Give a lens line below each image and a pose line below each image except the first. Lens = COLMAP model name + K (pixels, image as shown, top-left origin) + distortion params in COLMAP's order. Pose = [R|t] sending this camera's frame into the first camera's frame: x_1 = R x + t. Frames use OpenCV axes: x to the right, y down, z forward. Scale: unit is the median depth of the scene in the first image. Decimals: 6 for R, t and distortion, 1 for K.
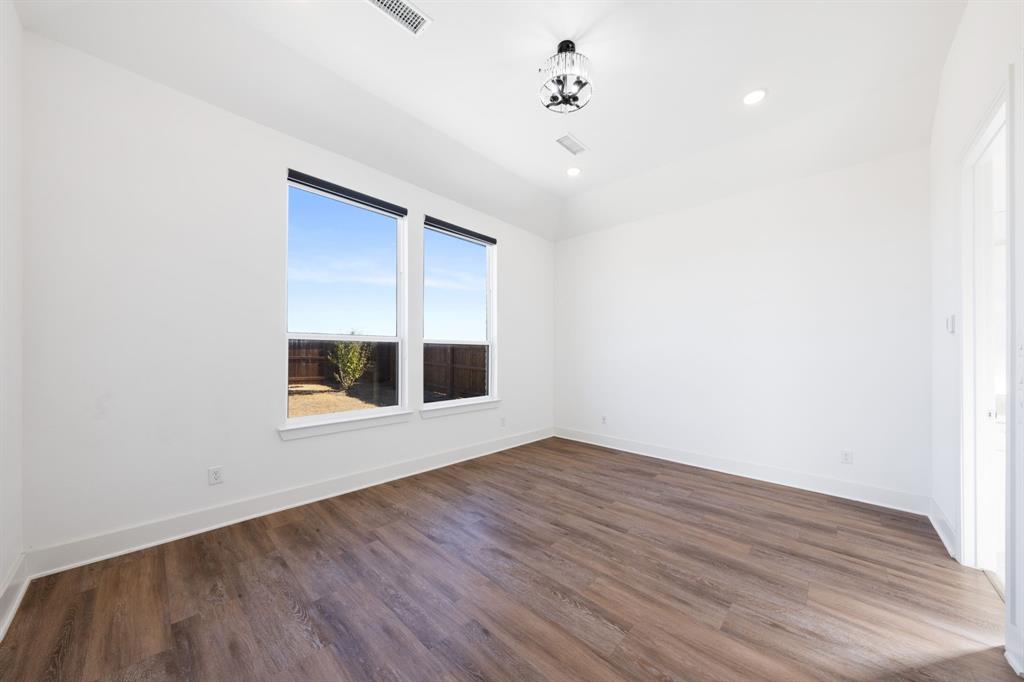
lens RADIAL K [[341.5, 0, 508.6], [0, 341.5, 345.2], [0, 0, 1]] dist [-0.001792, -0.000107]
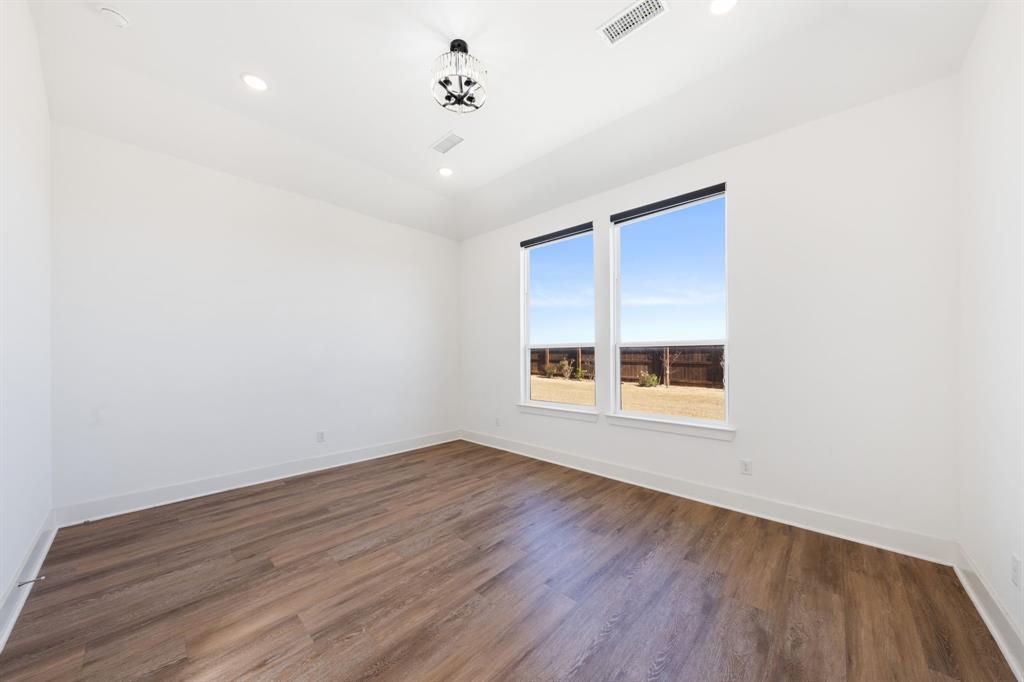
lens RADIAL K [[347.7, 0, 519.0], [0, 347.7, 344.1], [0, 0, 1]] dist [-0.001755, 0.000051]
pose [[0.040368, -0.042218, -0.998293, 1.142020], [0.017334, 0.998986, -0.041547, 0.039008], [0.999035, -0.015627, 0.041059, 1.078342]]
